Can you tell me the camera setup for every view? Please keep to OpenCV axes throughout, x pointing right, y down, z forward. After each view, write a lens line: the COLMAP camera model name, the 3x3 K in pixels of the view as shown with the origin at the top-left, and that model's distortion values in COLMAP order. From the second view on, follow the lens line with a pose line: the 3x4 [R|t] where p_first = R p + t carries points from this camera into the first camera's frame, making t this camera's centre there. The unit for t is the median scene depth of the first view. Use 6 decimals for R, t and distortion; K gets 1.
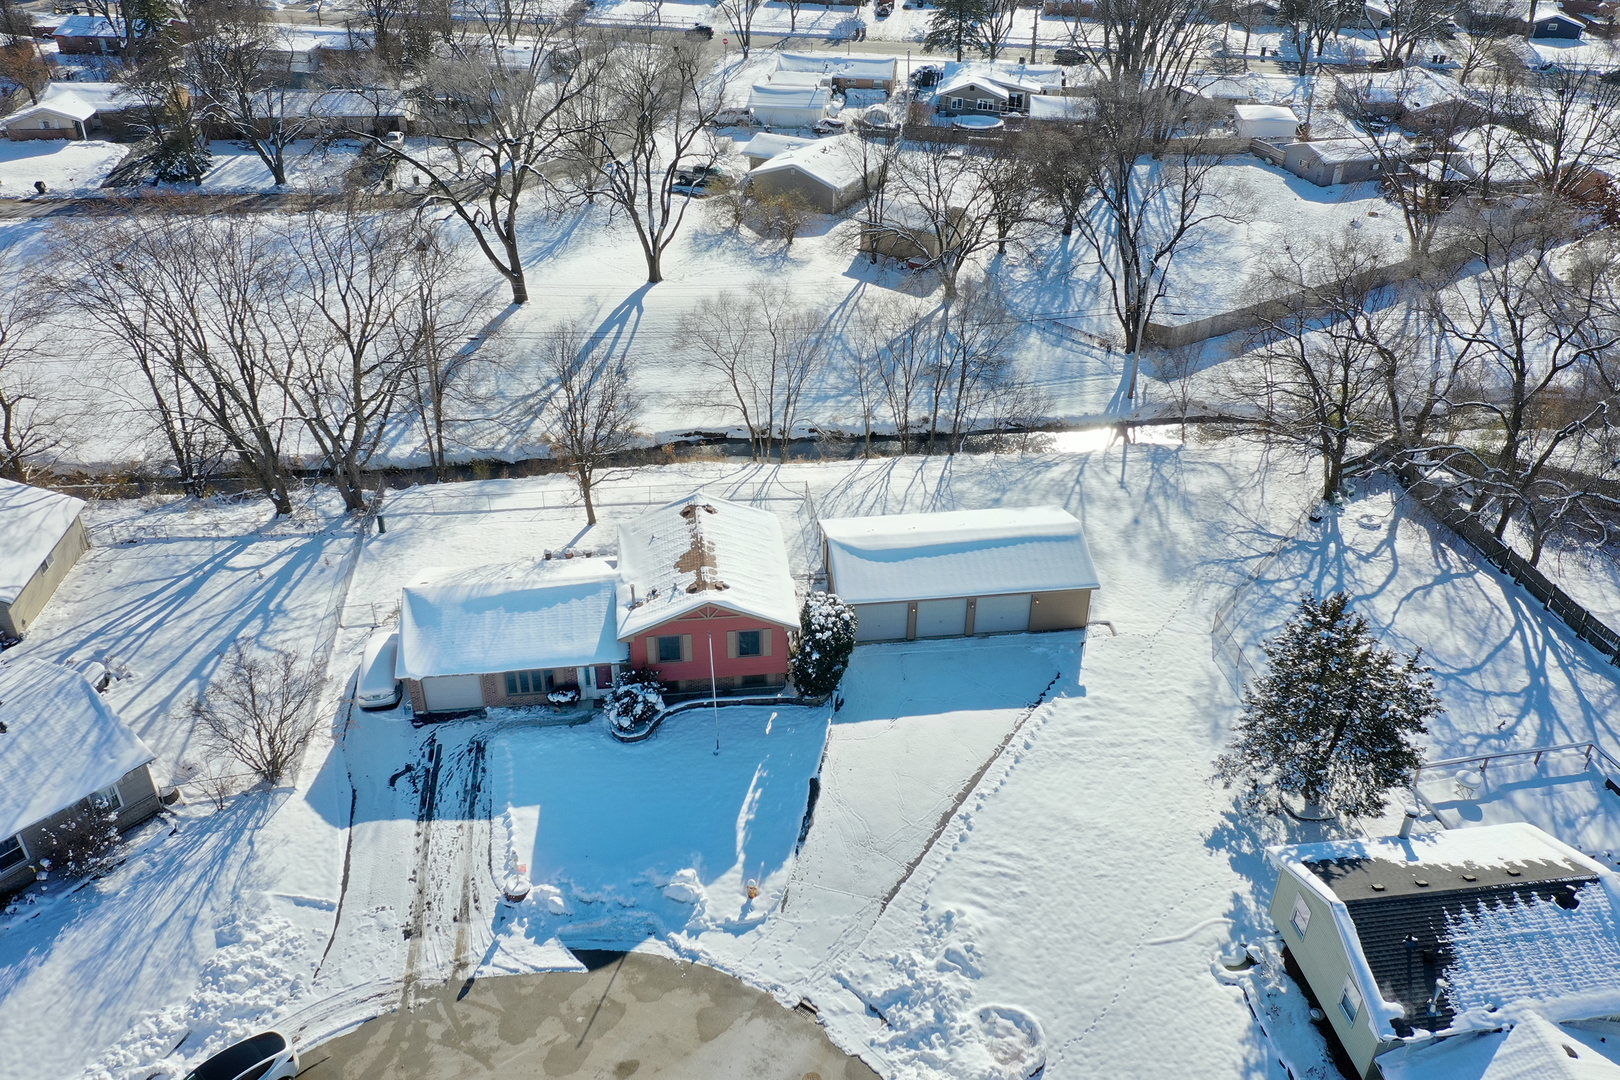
lens RADIAL K [[1266.5, 0, 812.8], [0, 1266.5, 541.5], [0, 0, 1]] dist [-0.003420, 0.003077]
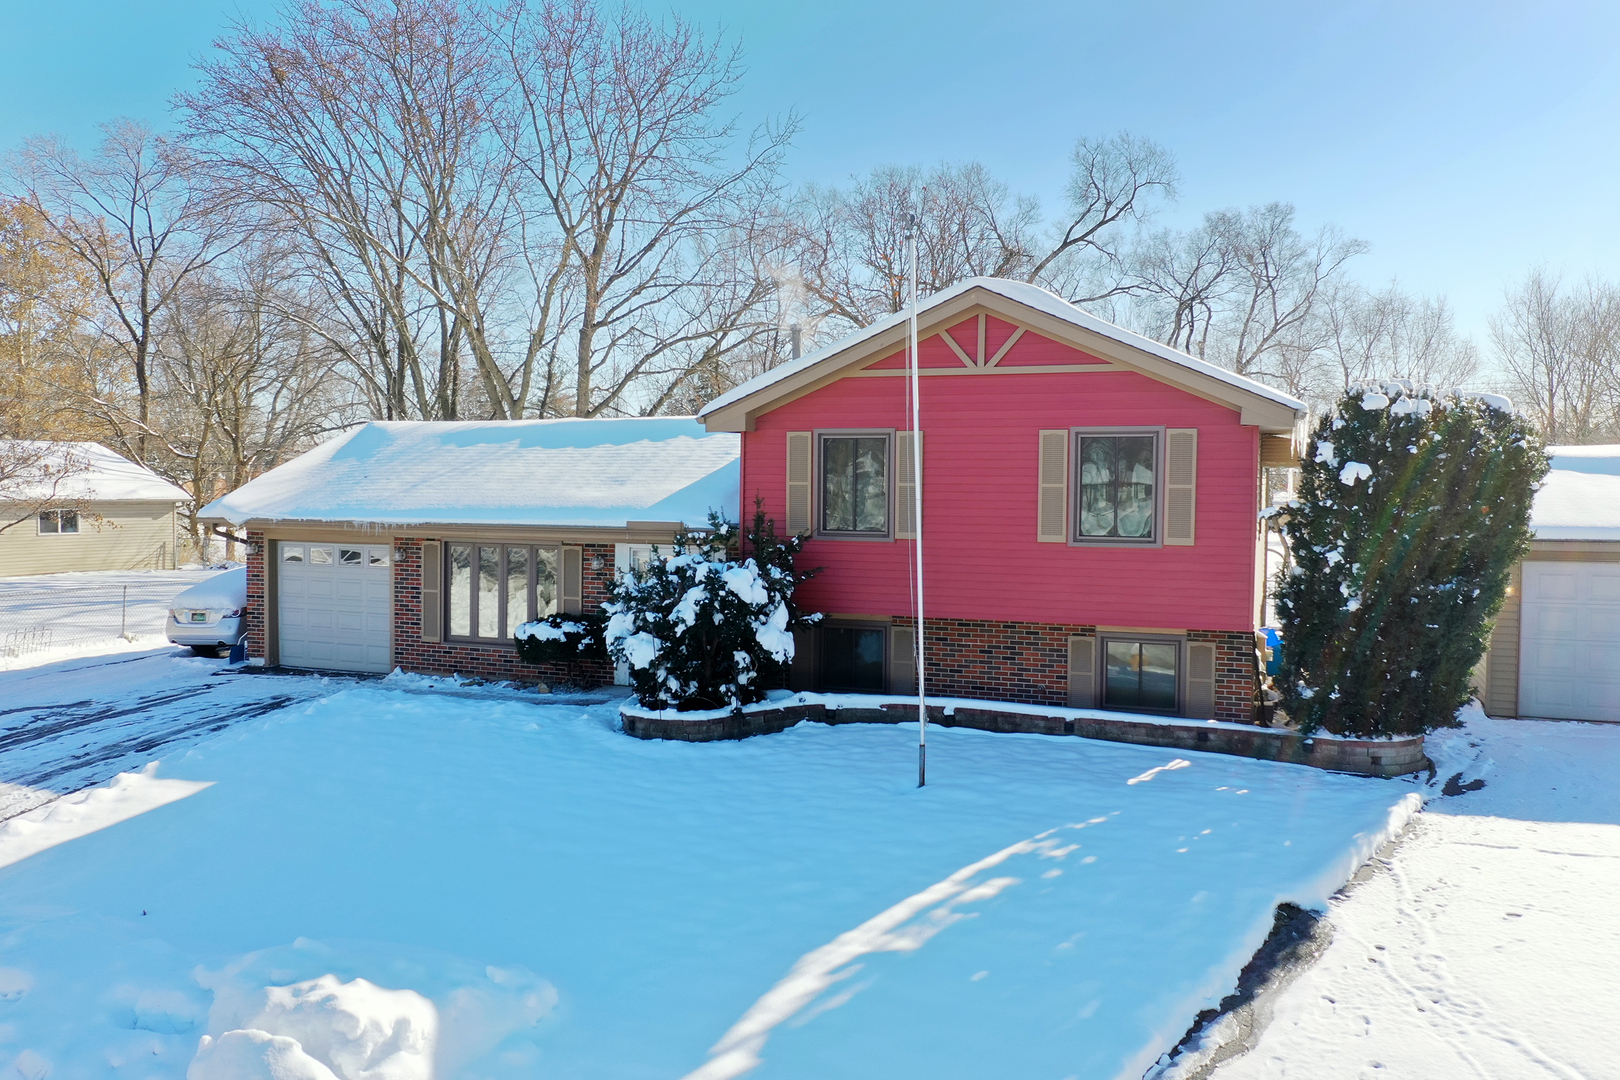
lens RADIAL K [[1266.5, 0, 810.5], [0, 1266.5, 539.0], [0, 0, 1]] dist [-0.003420, 0.003077]
pose [[0.883098, 0.017157, -0.468875, 0.027032], [-0.247332, 0.866229, -0.434137, 0.263378], [0.398704, 0.499353, 0.769208, 0.856555]]
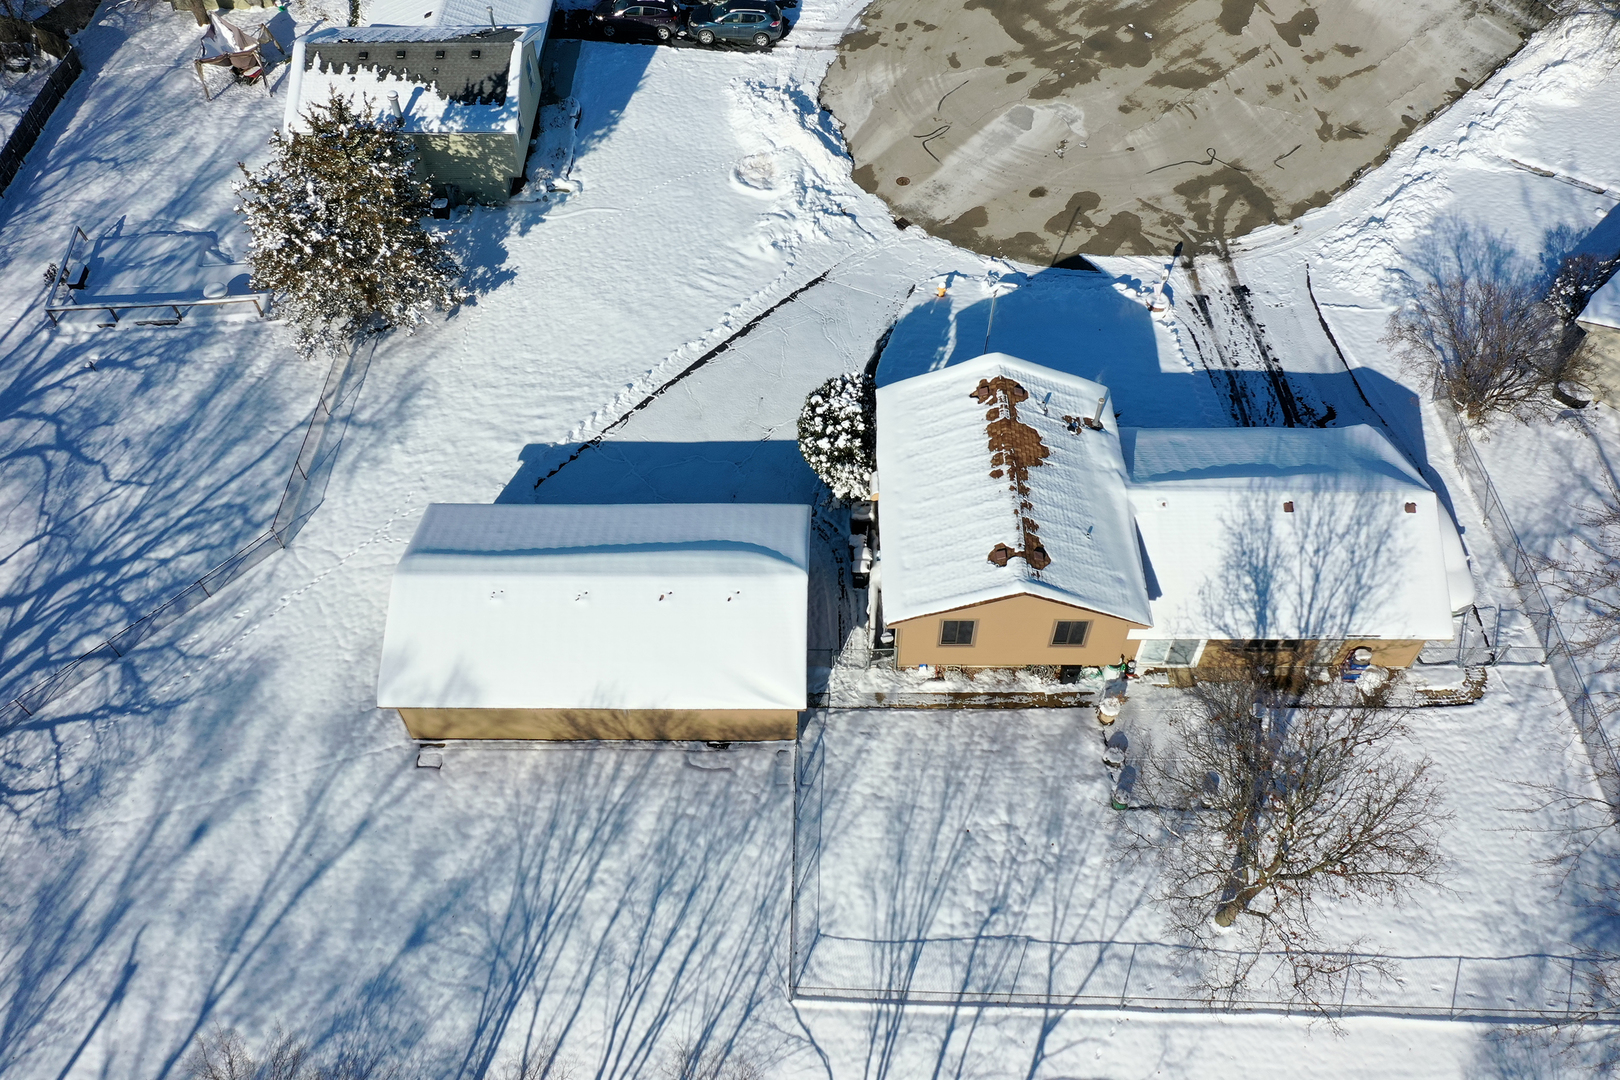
lens RADIAL K [[1266.5, 0, 811.9], [0, 1266.5, 532.9], [0, 0, 1]] dist [-0.003420, 0.003077]
pose [[-0.990395, -0.107689, 0.086720, -0.054073], [0.075323, 0.105738, 0.991537, -0.789742], [-0.115947, 0.988546, -0.096611, 1.311633]]
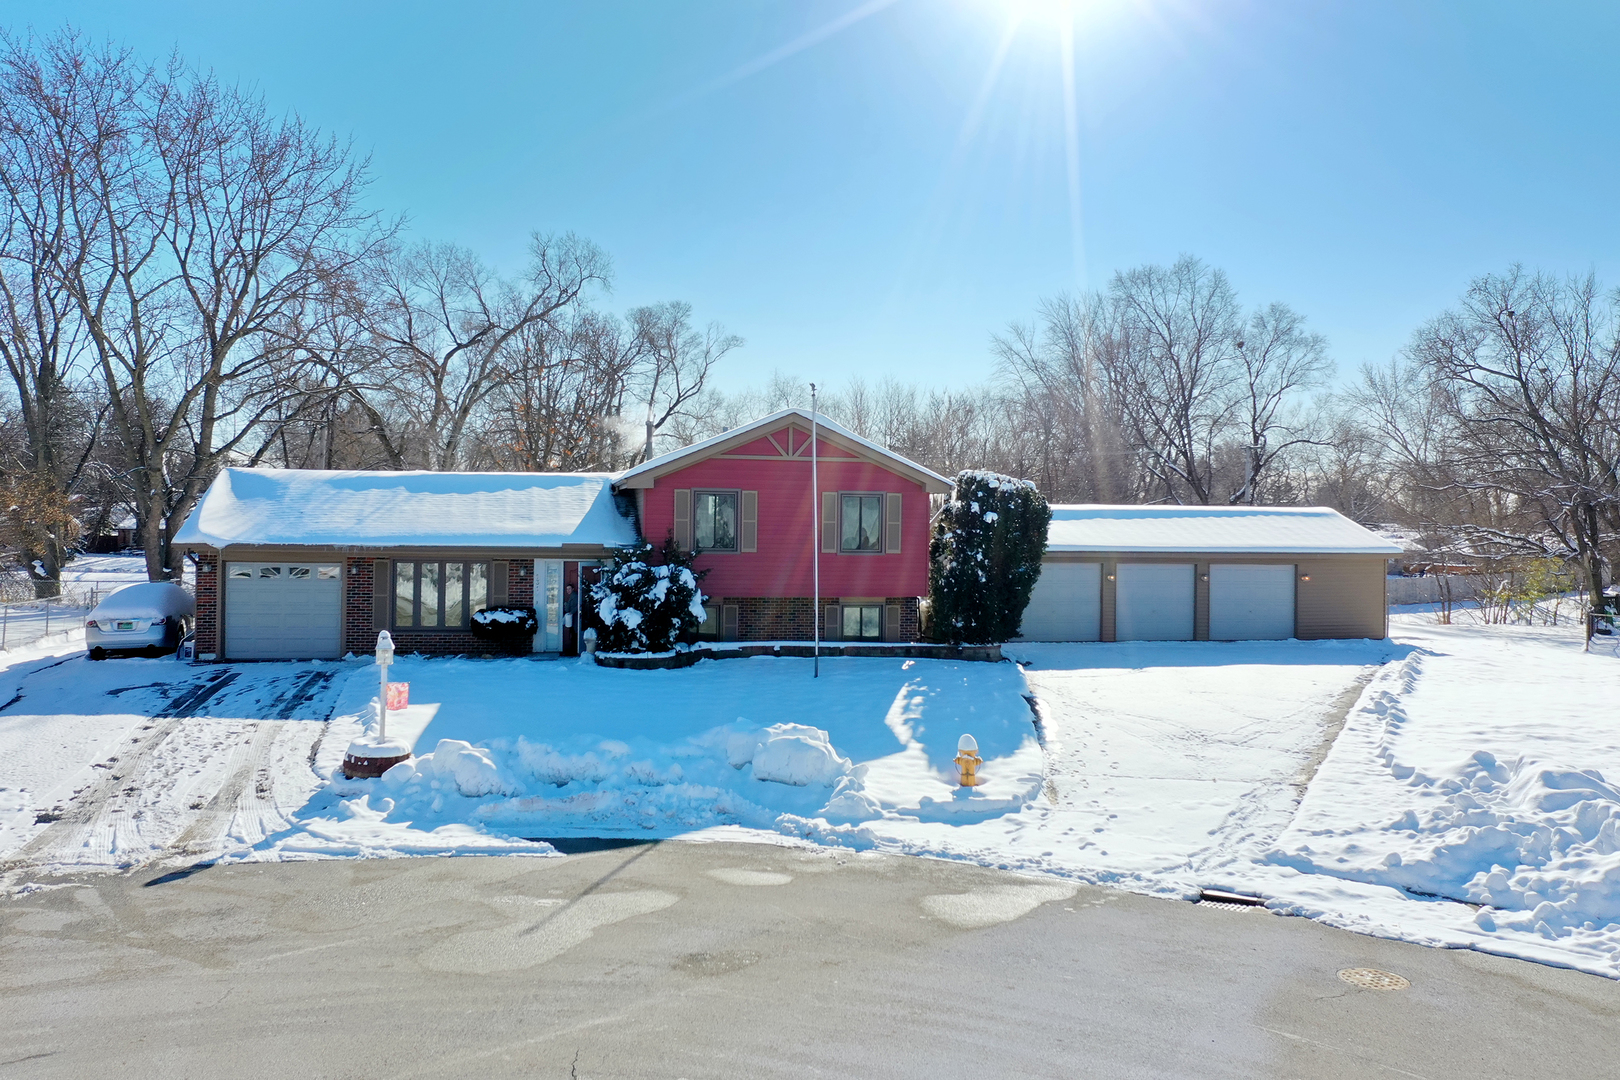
lens RADIAL K [[1266.5, 0, 809.6], [0, 1266.5, 542.4], [0, 0, 1]] dist [-0.003420, 0.003077]
pose [[0.997189, 0.002438, 0.074882, -0.127785], [0.036948, 0.853477, -0.519819, 0.417775], [-0.065178, 0.521124, 0.850988, 0.614725]]
